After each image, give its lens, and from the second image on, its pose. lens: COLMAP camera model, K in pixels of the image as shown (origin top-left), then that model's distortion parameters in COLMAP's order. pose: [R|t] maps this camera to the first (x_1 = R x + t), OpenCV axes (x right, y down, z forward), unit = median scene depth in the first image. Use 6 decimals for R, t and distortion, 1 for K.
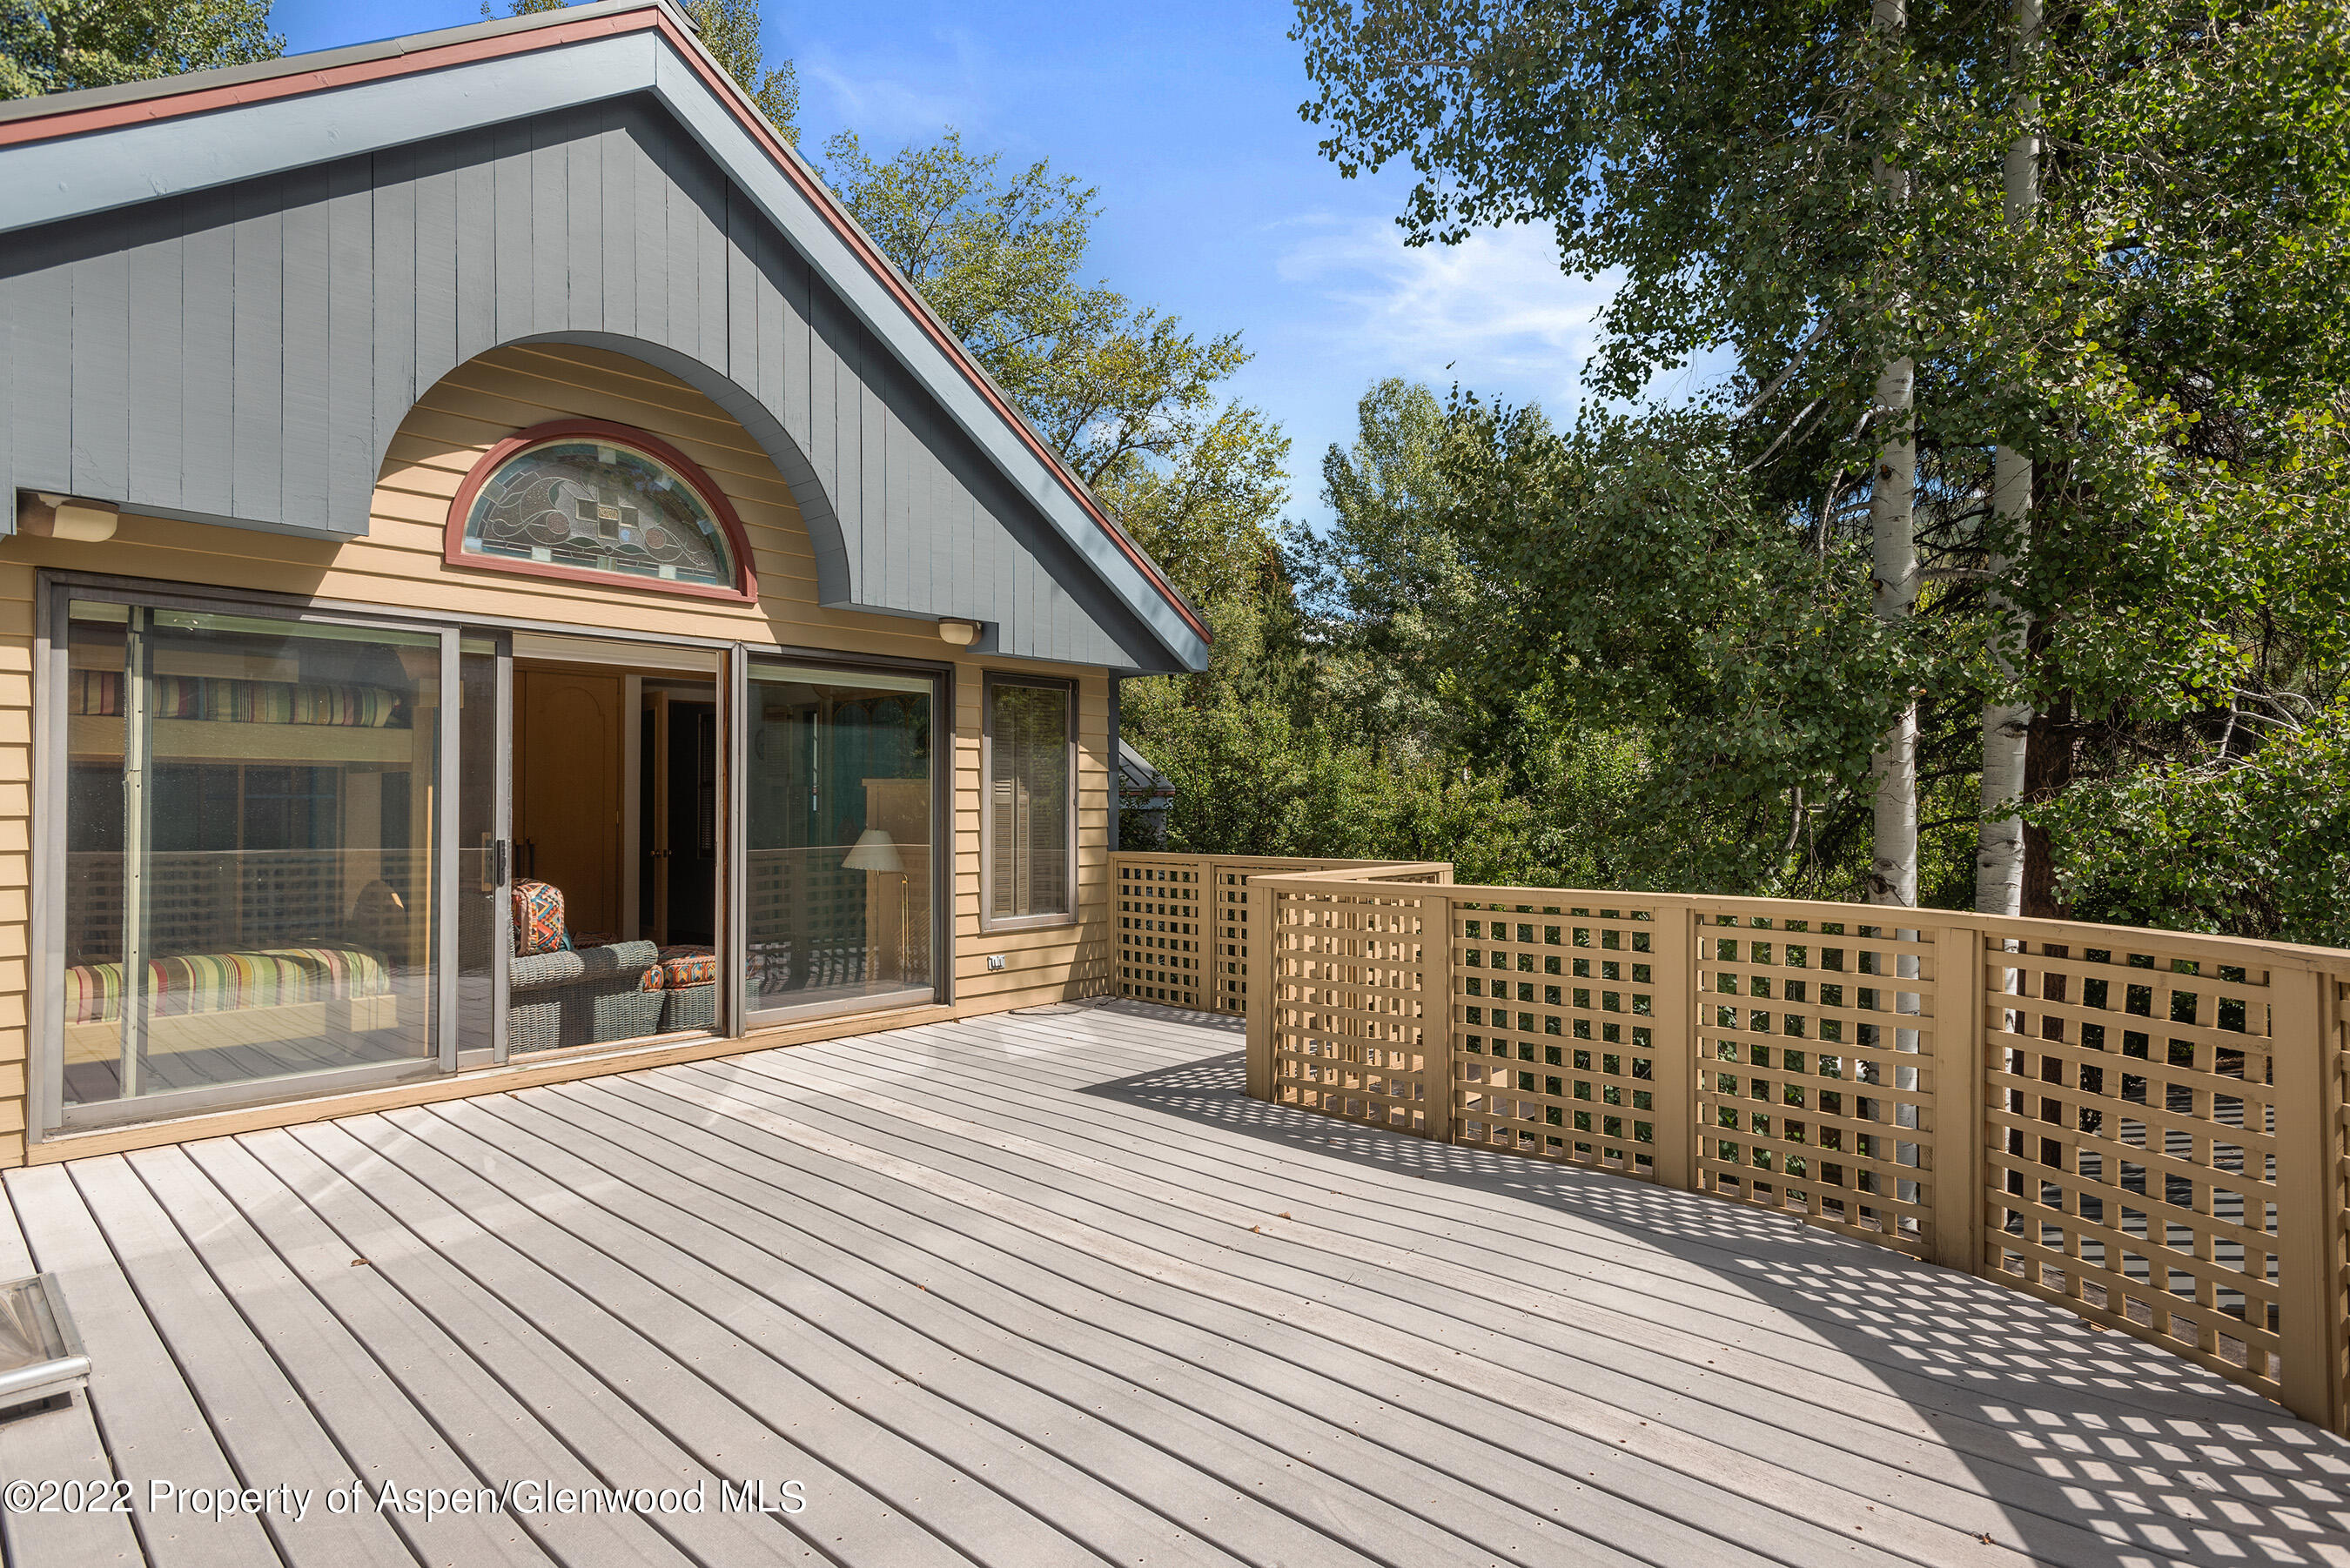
lens RADIAL K [[1217.4, 0, 1161.9], [0, 1217.4, 786.9], [0, 0, 1]] dist [-0.006059, 0.000968]
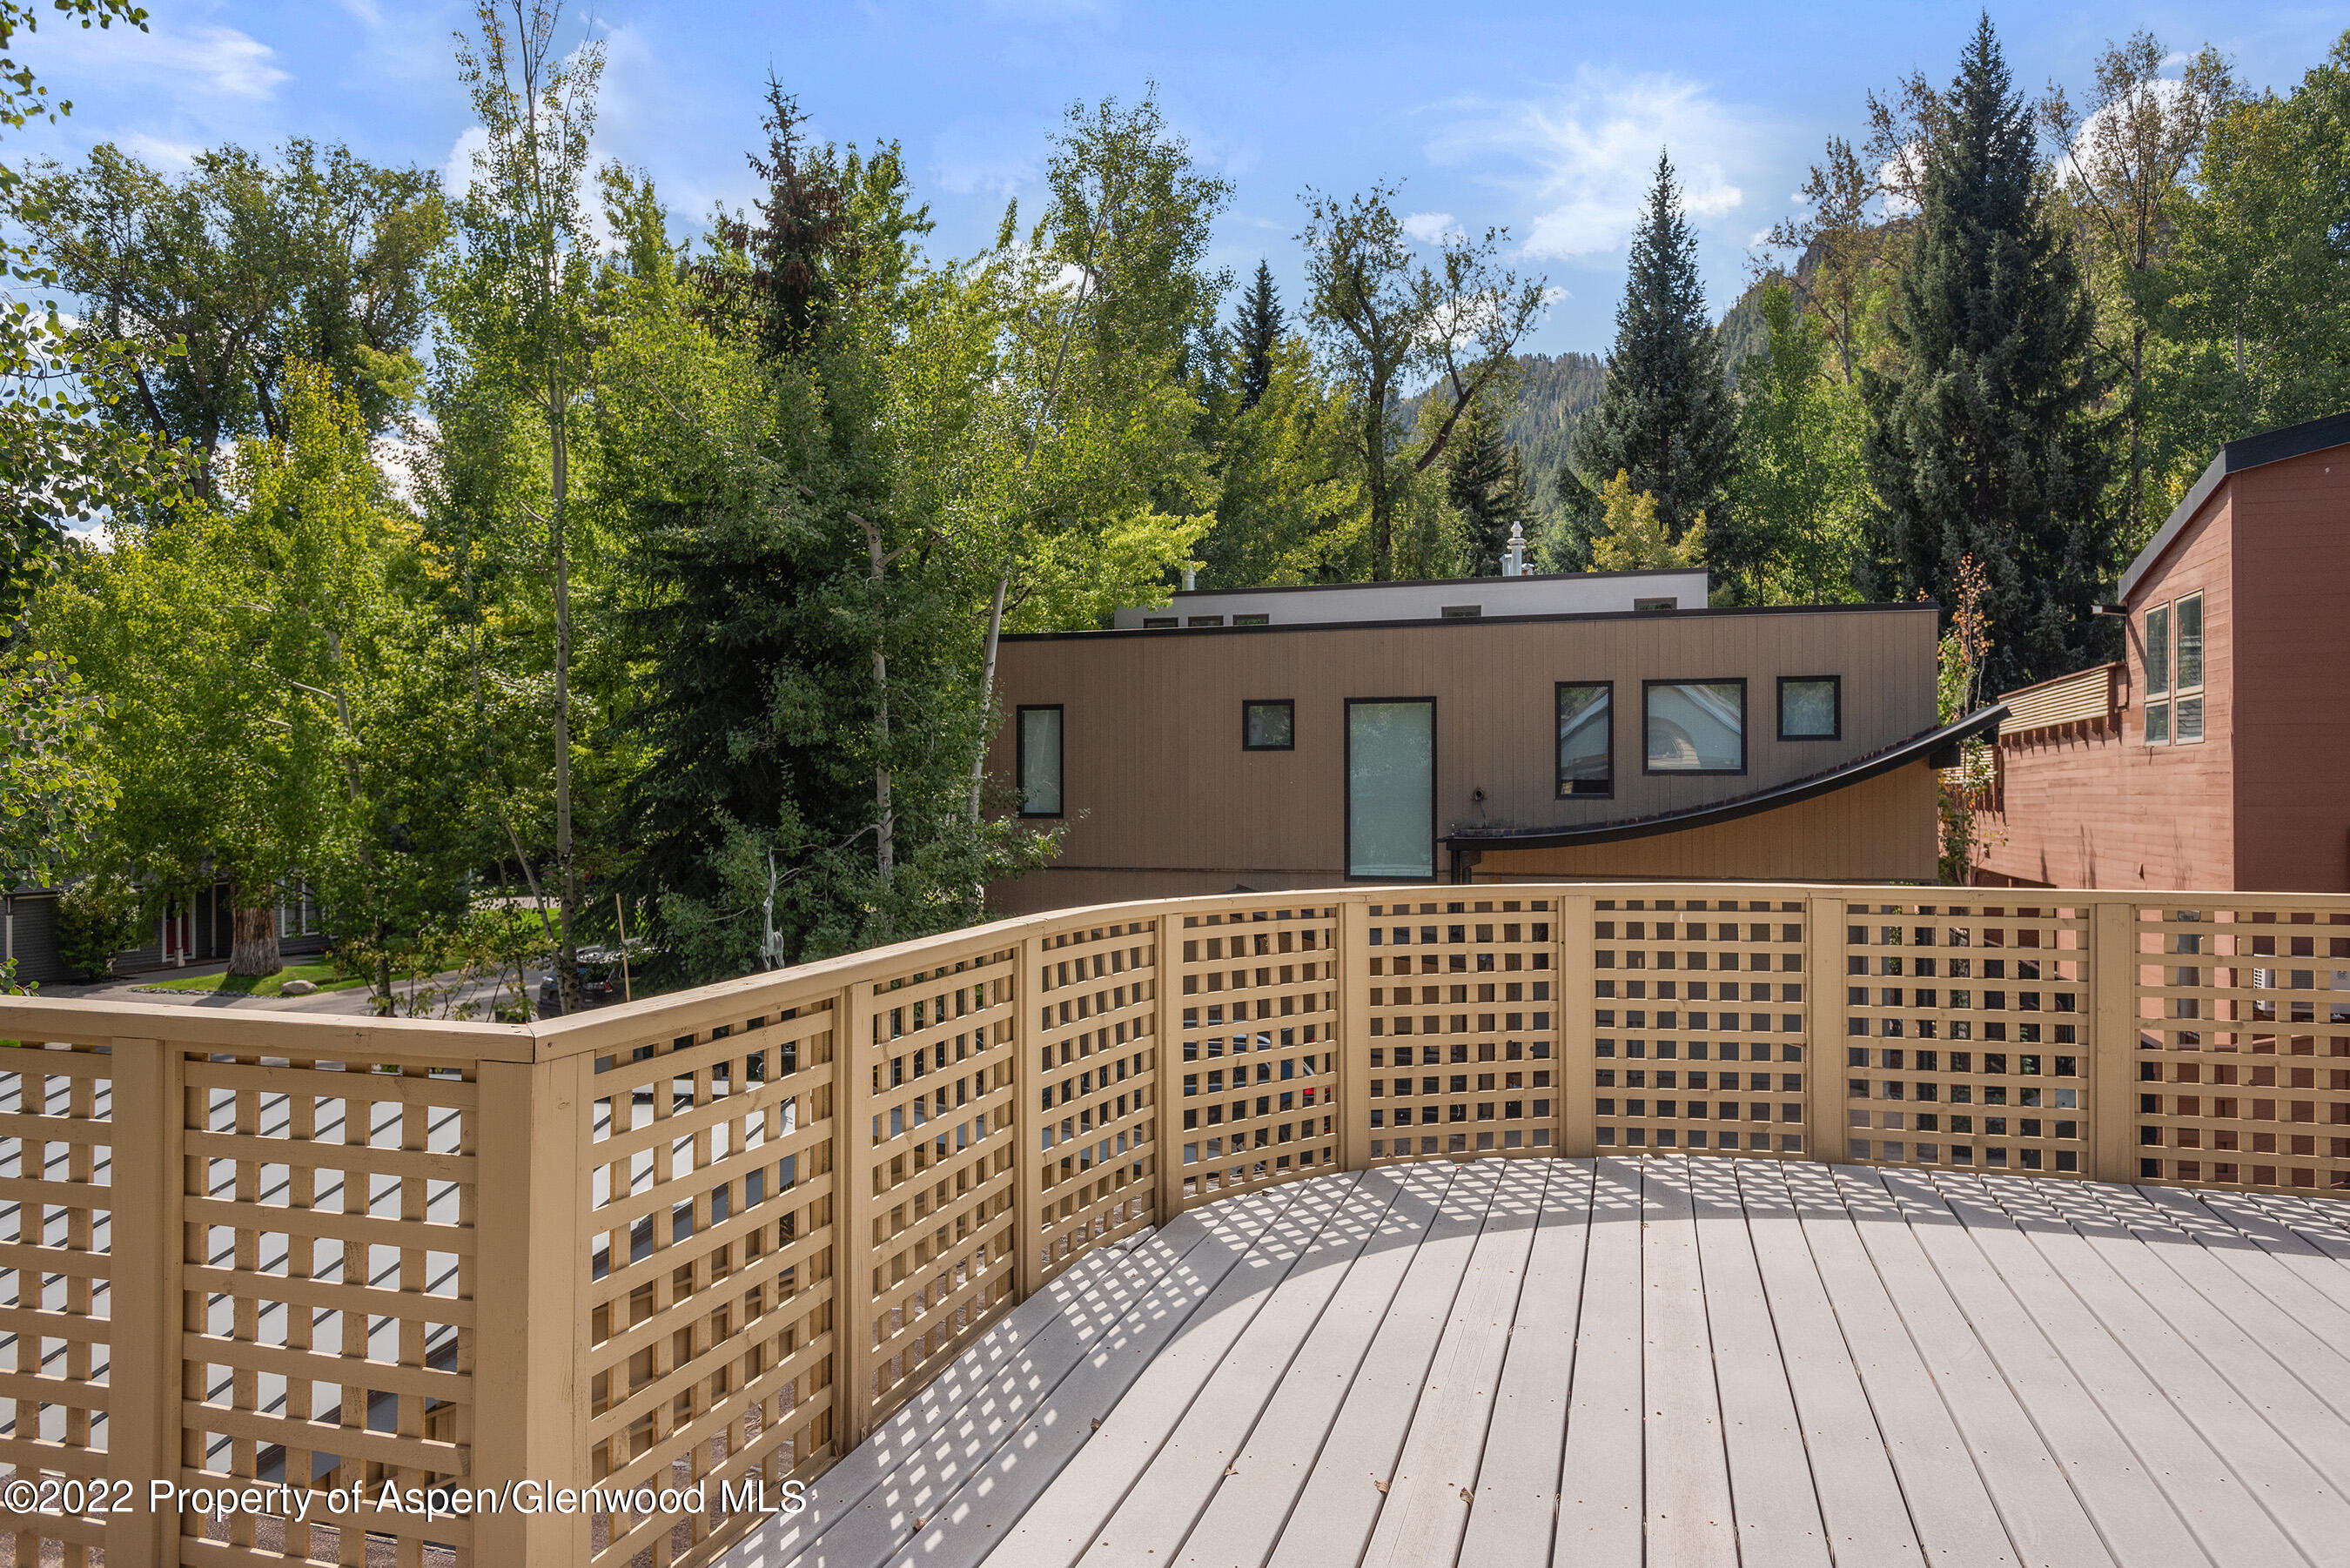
lens RADIAL K [[1499.1, 0, 1133.8], [0, 1499.1, 788.9], [0, 0, 1]] dist [0.010347, 0.000411]
pose [[-0.437804, -0.002580, 0.899067, -0.620518], [-0.013599, 0.999900, -0.003752, -0.004274], [-0.898968, -0.013869, -0.437795, 1.676053]]
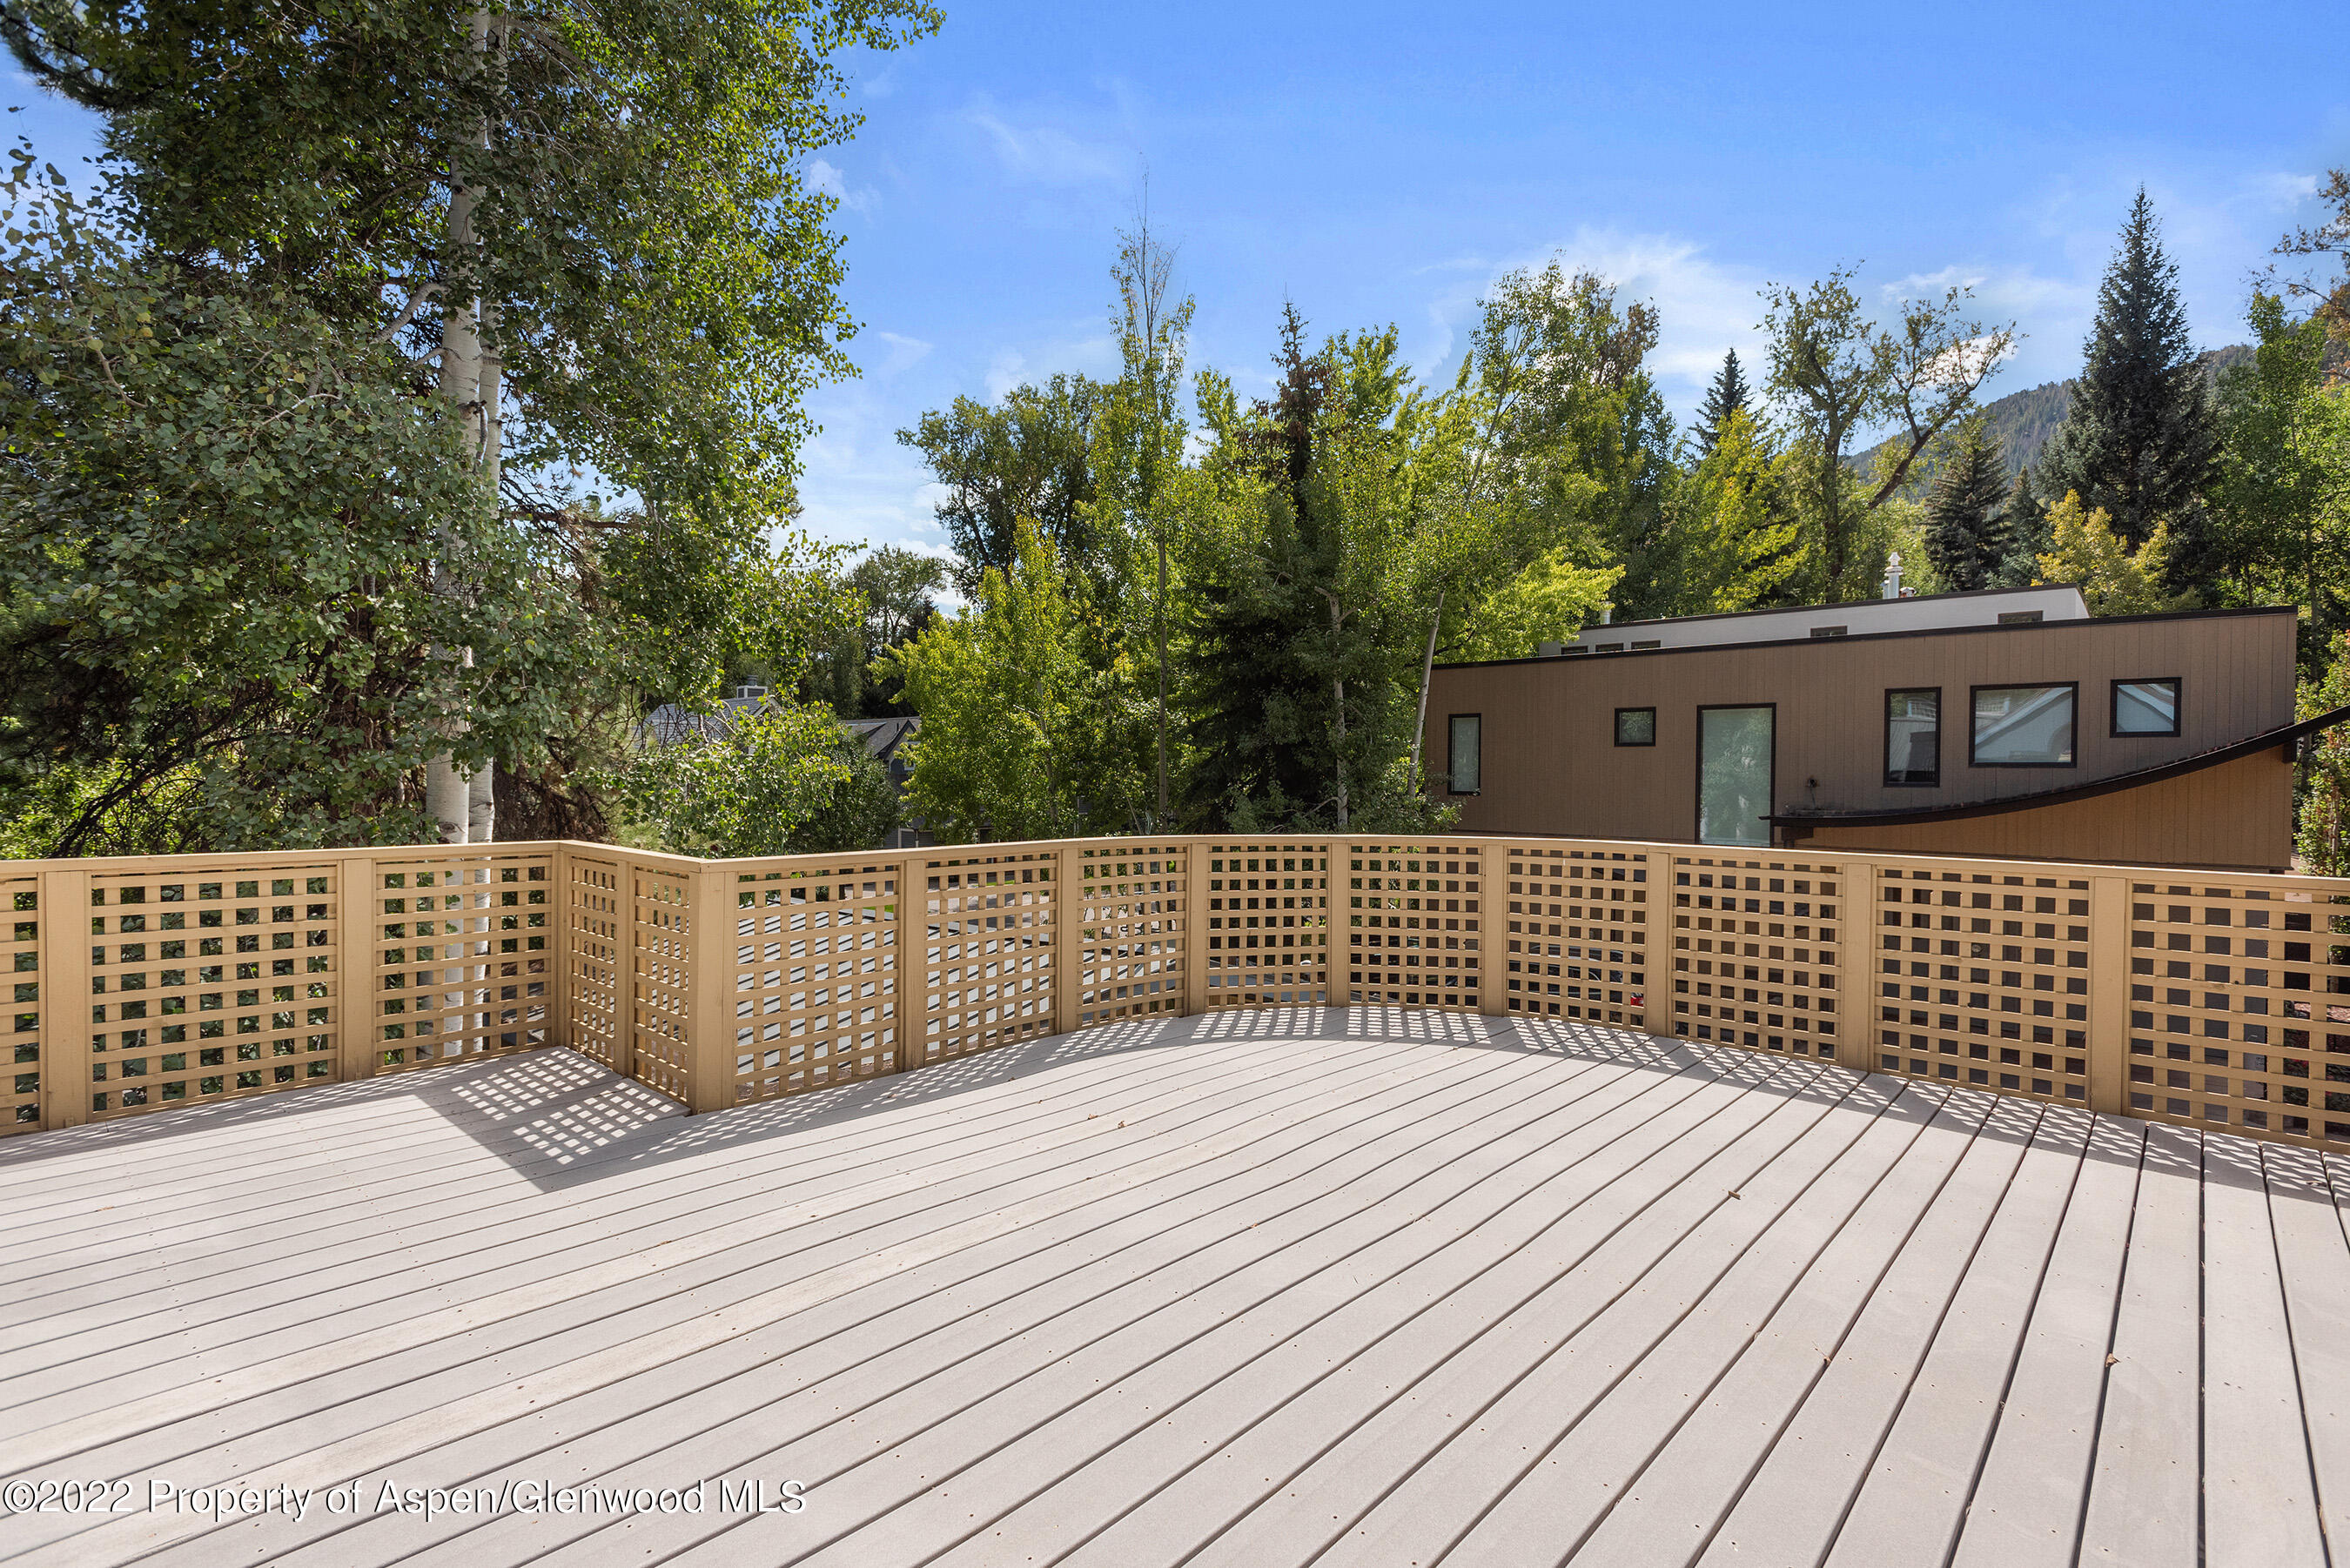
lens RADIAL K [[1097.1, 0, 1158.3], [0, 1097.1, 788.5], [0, 0, 1]] dist [0.004512, -0.001247]
pose [[0.008262, -0.018115, 0.999802, -1.195669], [-0.022683, 0.999575, 0.018298, -0.015658], [-0.999709, -0.022830, 0.007847, 1.065978]]
